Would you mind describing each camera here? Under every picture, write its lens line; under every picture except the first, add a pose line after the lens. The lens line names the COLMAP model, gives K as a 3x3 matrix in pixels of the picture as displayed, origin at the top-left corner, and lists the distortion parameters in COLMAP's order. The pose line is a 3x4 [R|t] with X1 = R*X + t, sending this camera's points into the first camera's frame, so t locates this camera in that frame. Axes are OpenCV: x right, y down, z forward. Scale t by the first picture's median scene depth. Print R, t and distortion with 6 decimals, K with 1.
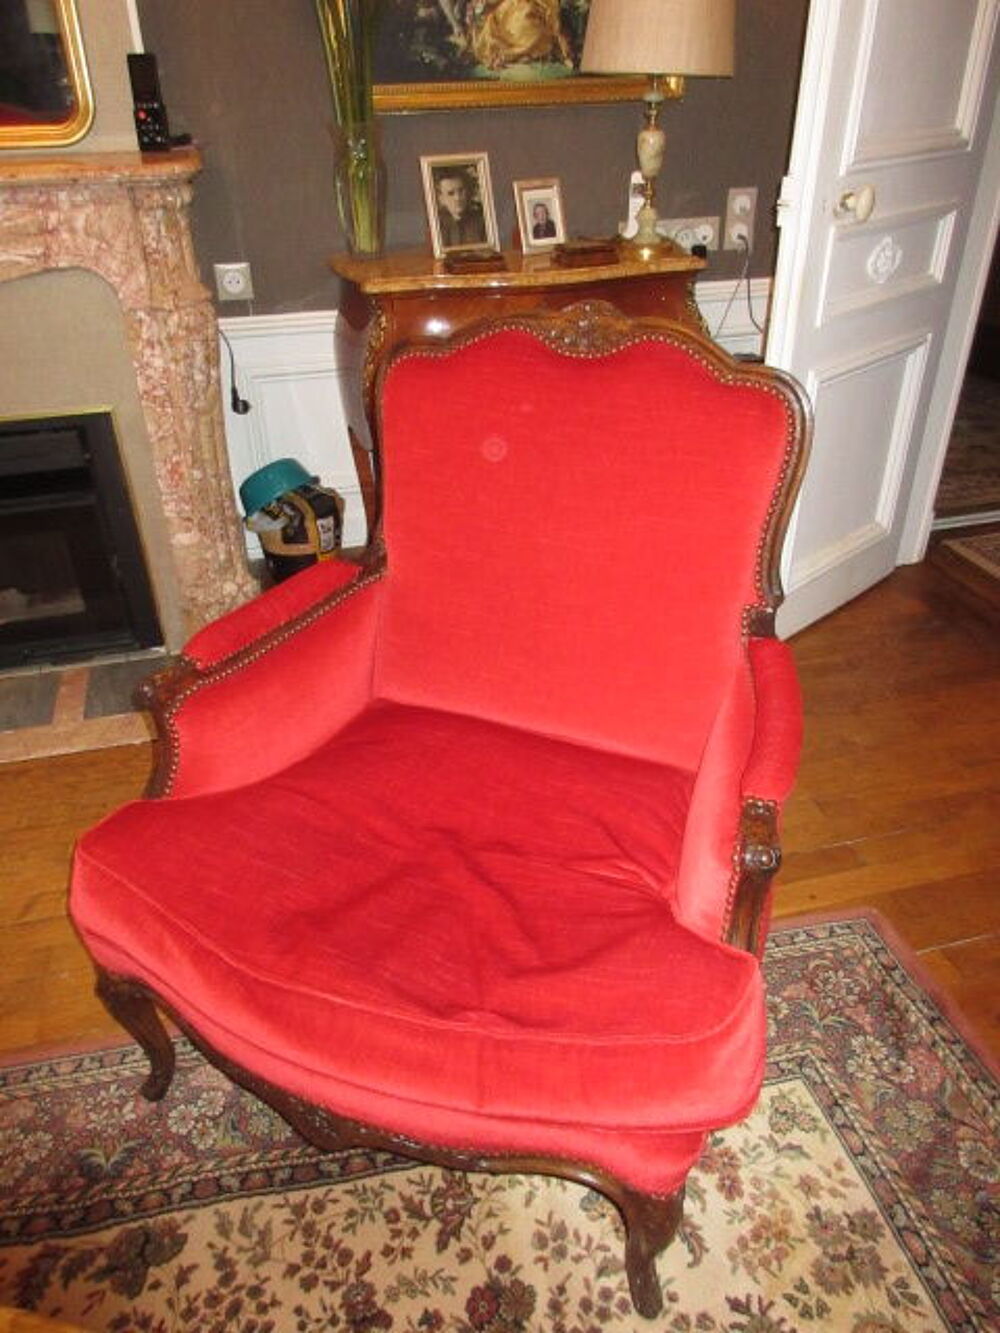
lens RADIAL K [[999.9, 0, 500.0], [0, 999.9, 666.5], [0, 0, 1]] dist [0.014168, -0.003338]
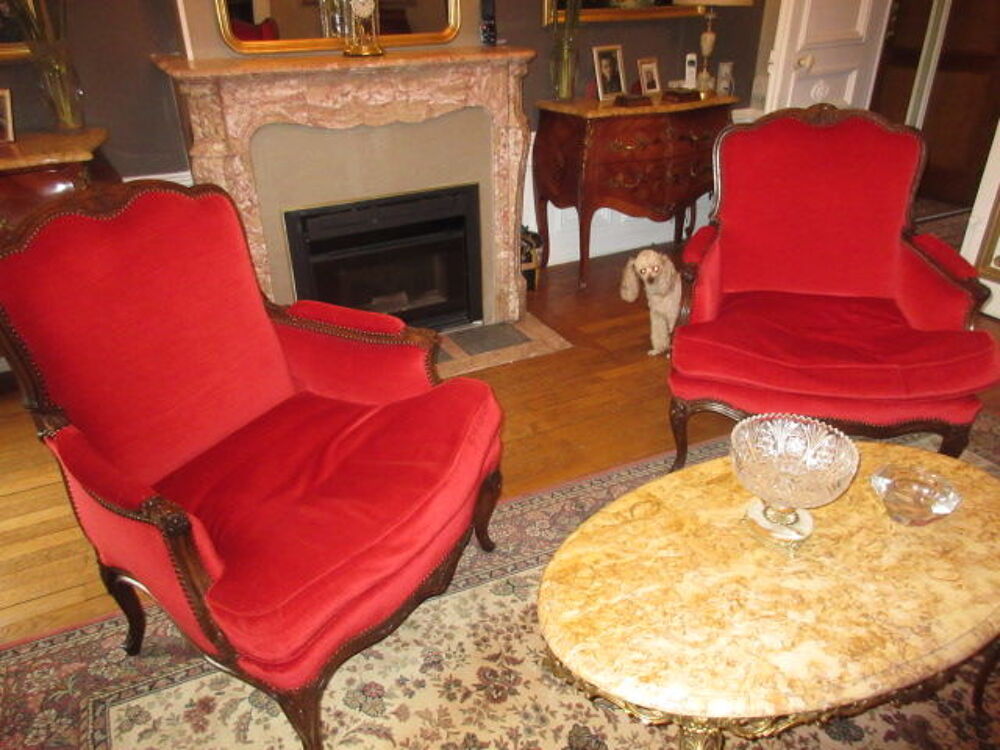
lens RADIAL K [[750.1, 0, 500.0], [0, 750.1, 375.0], [0, 0, 1]] dist [0.014168, -0.003338]
pose [[0.974997, -0.097189, 0.199839, -0.580710], [0.109706, 0.992575, -0.052521, 0.149023], [-0.193251, 0.073132, 0.978420, -0.286965]]
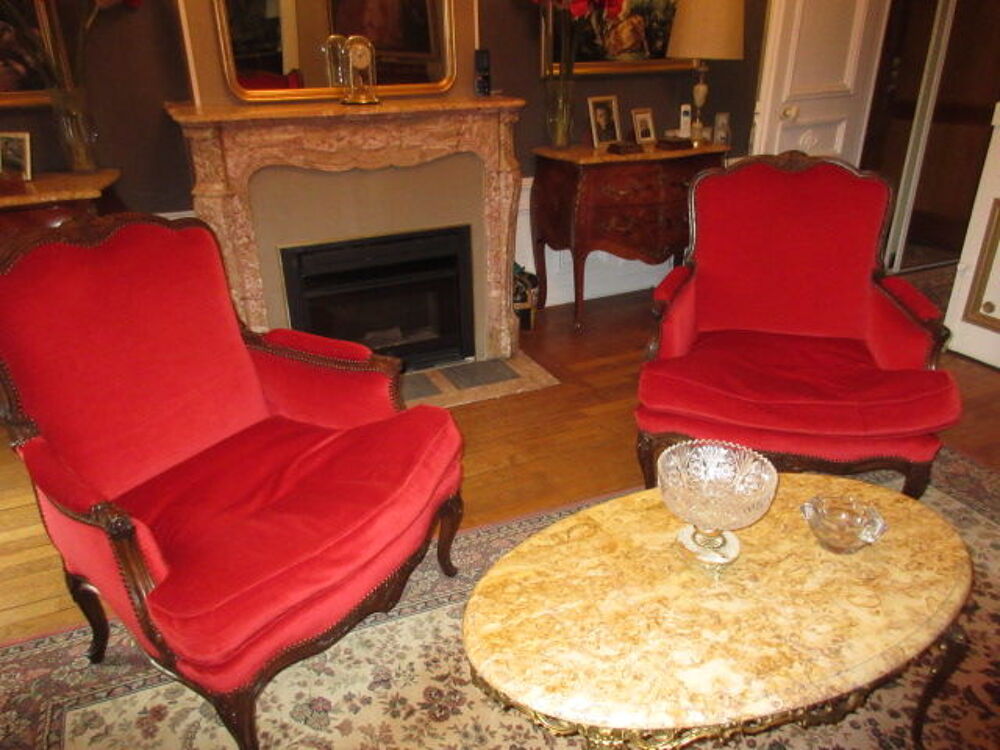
lens RADIAL K [[750.1, 0, 500.0], [0, 750.1, 375.0], [0, 0, 1]] dist [0.014168, -0.003338]
pose [[0.983974, -0.065949, 0.165666, -0.518455], [0.085938, 0.989461, -0.116541, 0.175488], [-0.156234, 0.128910, 0.979272, -0.325652]]
